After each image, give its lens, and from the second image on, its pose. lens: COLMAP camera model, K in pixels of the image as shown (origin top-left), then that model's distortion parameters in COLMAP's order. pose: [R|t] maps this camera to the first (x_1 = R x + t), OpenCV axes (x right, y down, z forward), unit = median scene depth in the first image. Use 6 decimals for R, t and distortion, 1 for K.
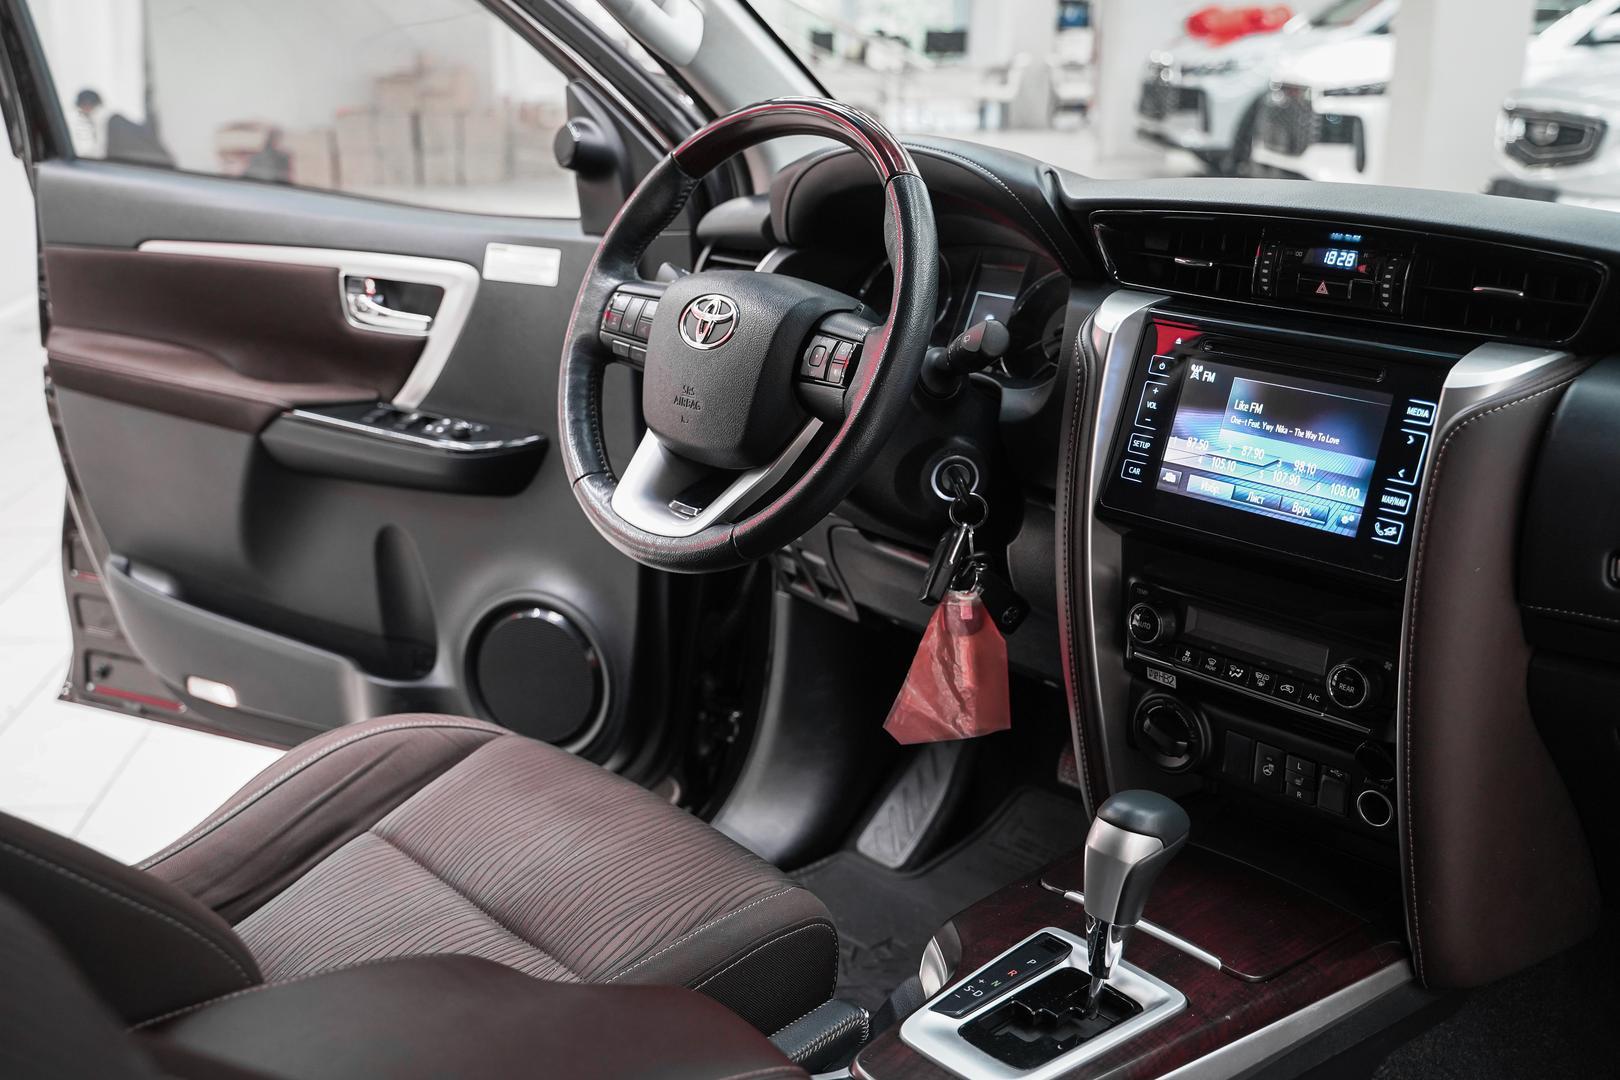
lens RADIAL K [[1735.7, 0, 767.6], [0, 1735.7, 524.5], [0, 0, 1]] dist [0.002308, 0.000000]
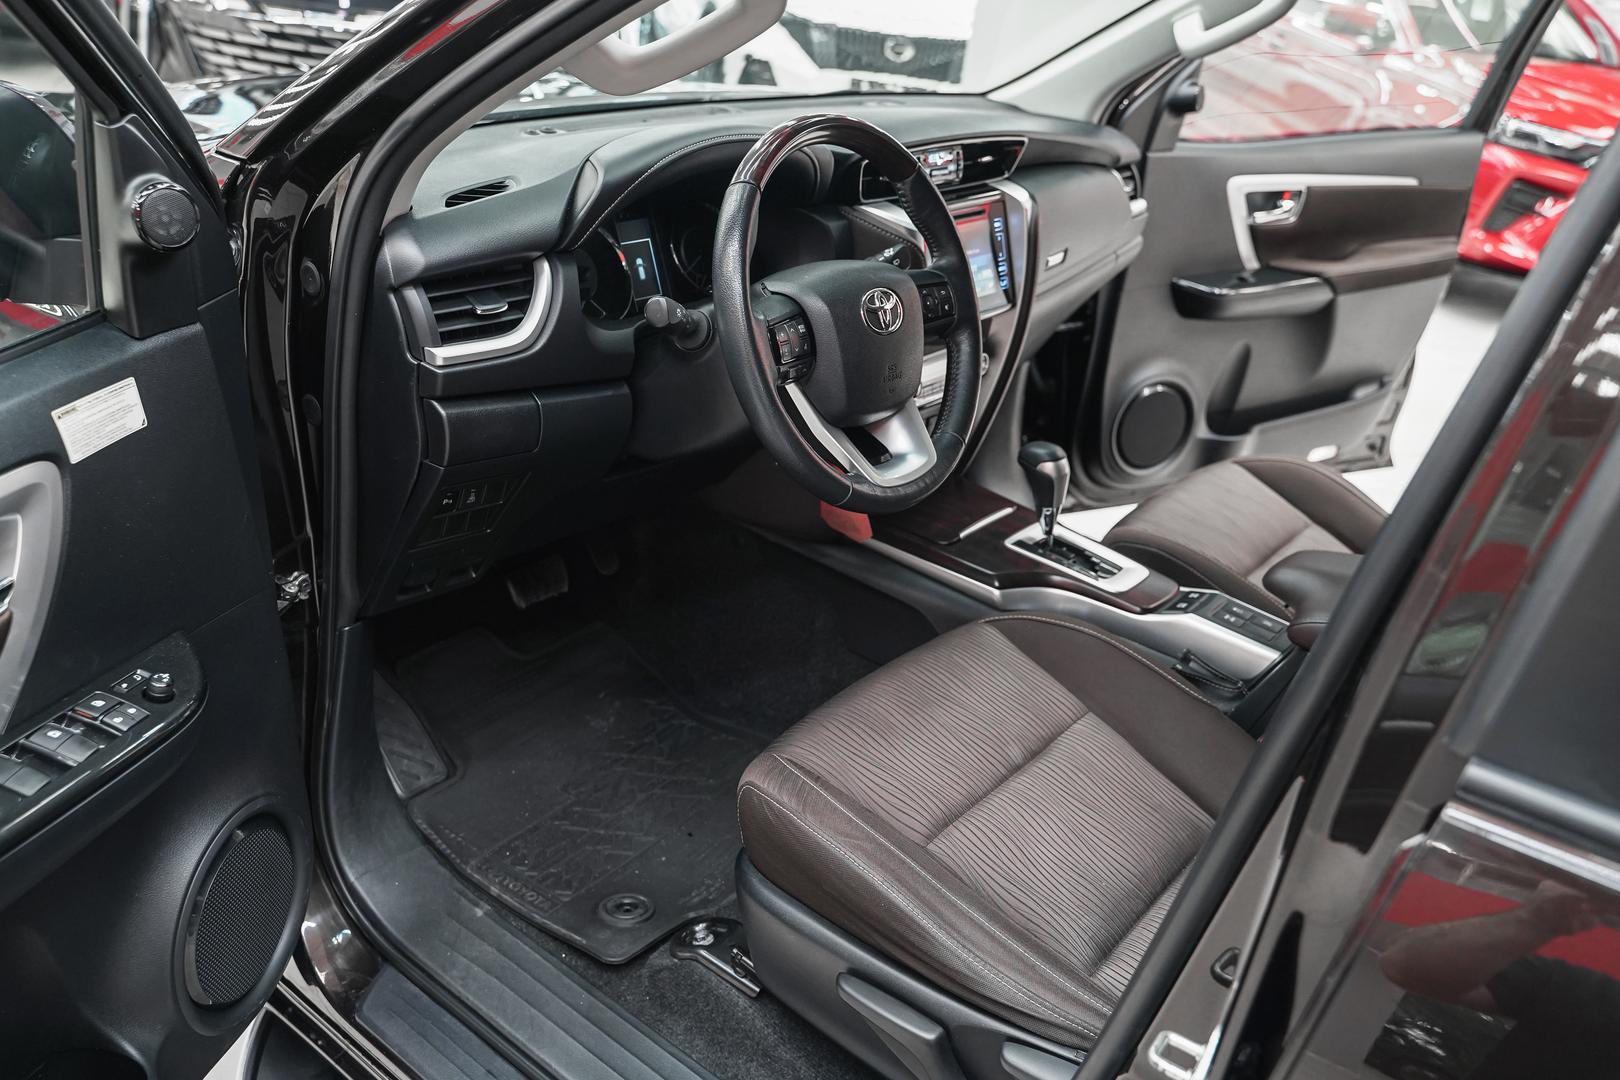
lens RADIAL K [[1318.5, 0, 797.6], [0, 1318.5, 530.8], [0, 0, 1]] dist [-0.010663, 0.004381]
pose [[-0.185130, -0.454555, 0.871267, -0.961471], [0.161542, 0.860456, 0.483239, -0.469869], [-0.969346, 0.230209, -0.085867, 1.237938]]
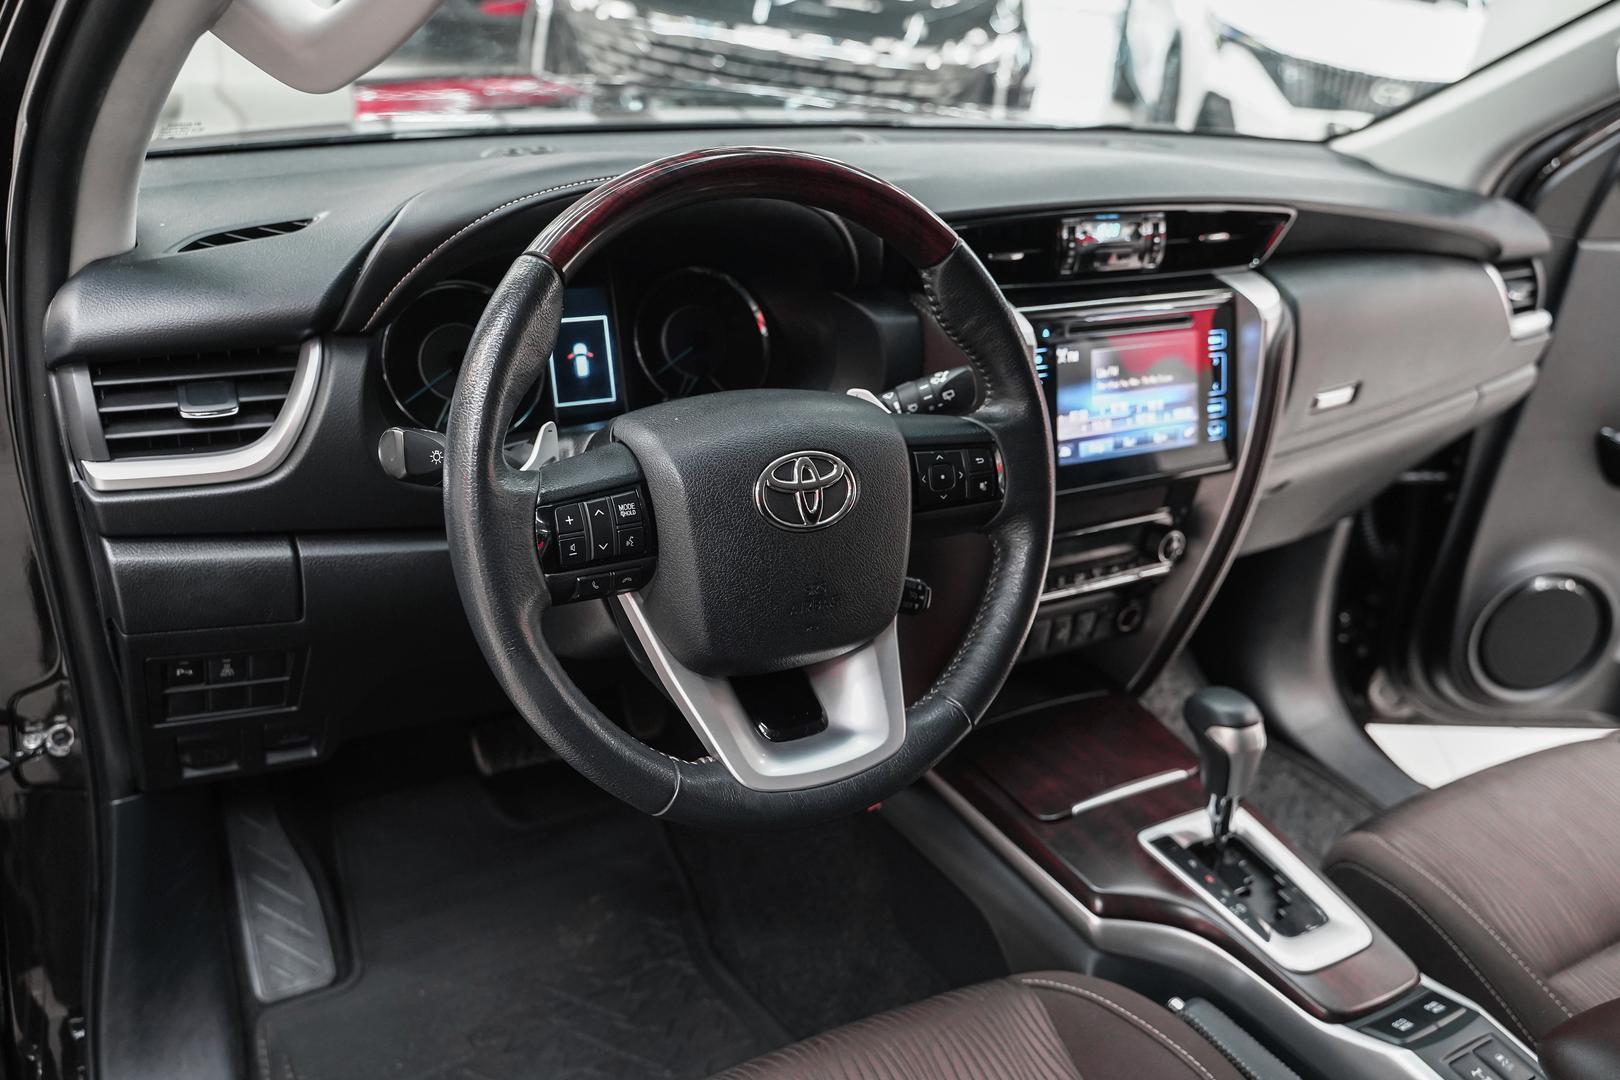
lens RADIAL K [[1318.5, 0, 813.2], [0, 1318.5, 538.5], [0, 0, 1]] dist [-0.010663, 0.004381]
pose [[0.176278, -0.440711, 0.880171, -0.544304], [0.168578, 0.894479, 0.414113, -0.340010], [-0.969798, 0.075378, 0.231971, 0.915811]]
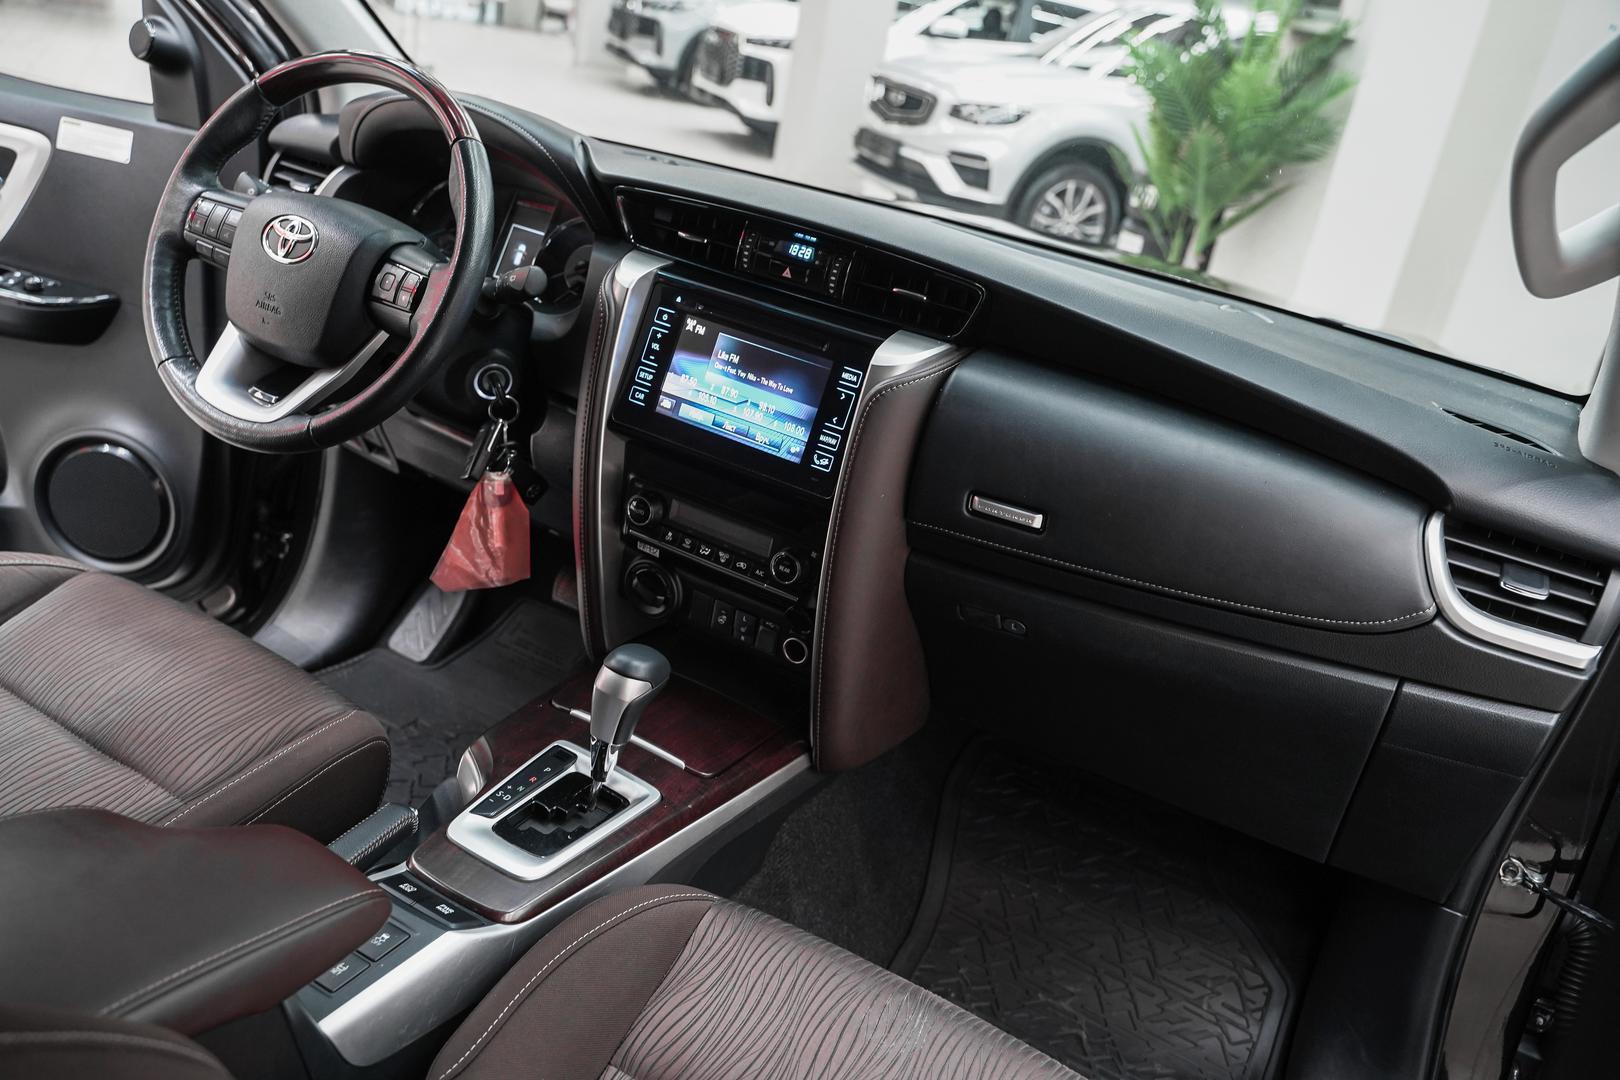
lens RADIAL K [[1318.5, 0, 795.8], [0, 1318.5, 530.9], [0, 0, 1]] dist [-0.010663, 0.004381]
pose [[0.930806, 0.021022, 0.364908, -0.037874], [-0.072223, 0.989239, 0.127238, -0.062724], [-0.358307, -0.144789, 0.922308, 0.026873]]
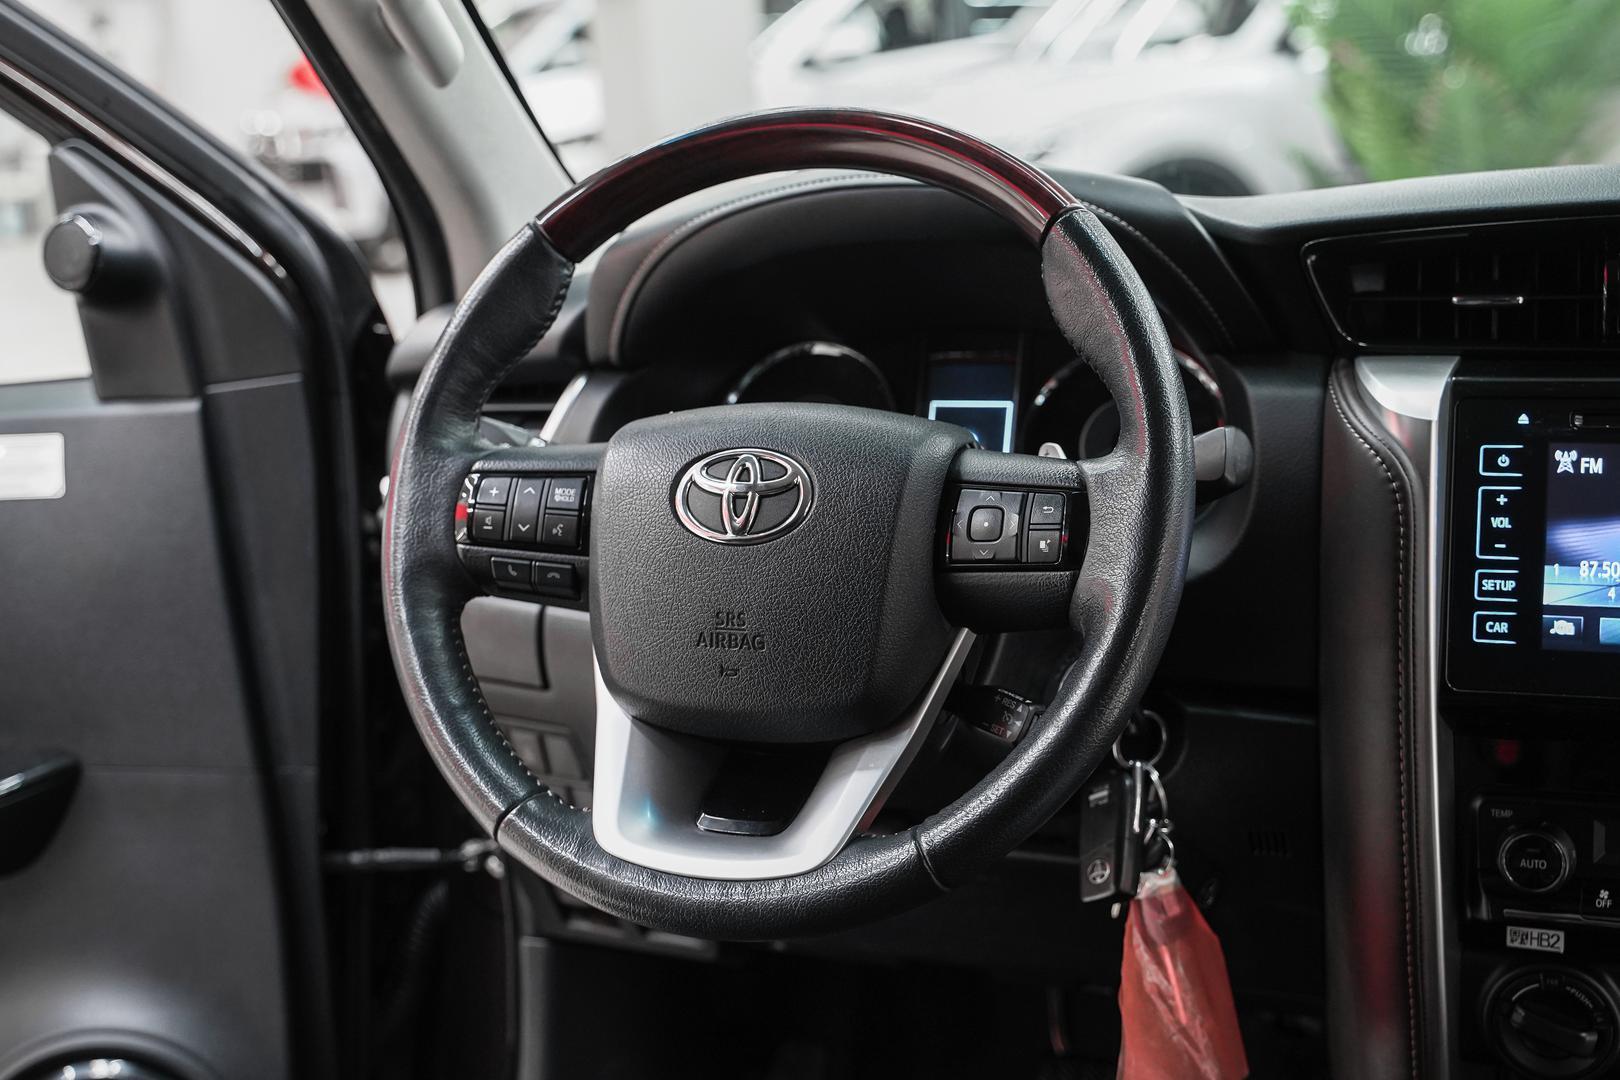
lens RADIAL K [[2367.3, 0, 734.5], [0, 2367.3, 523.5], [0, 0, 1]] dist [0.004581, 0.000000]
pose [[0.897629, -0.138908, 0.418290, -0.386150], [0.179242, 0.982063, -0.058515, -0.065390], [-0.402660, 0.127500, 0.906427, 0.305764]]
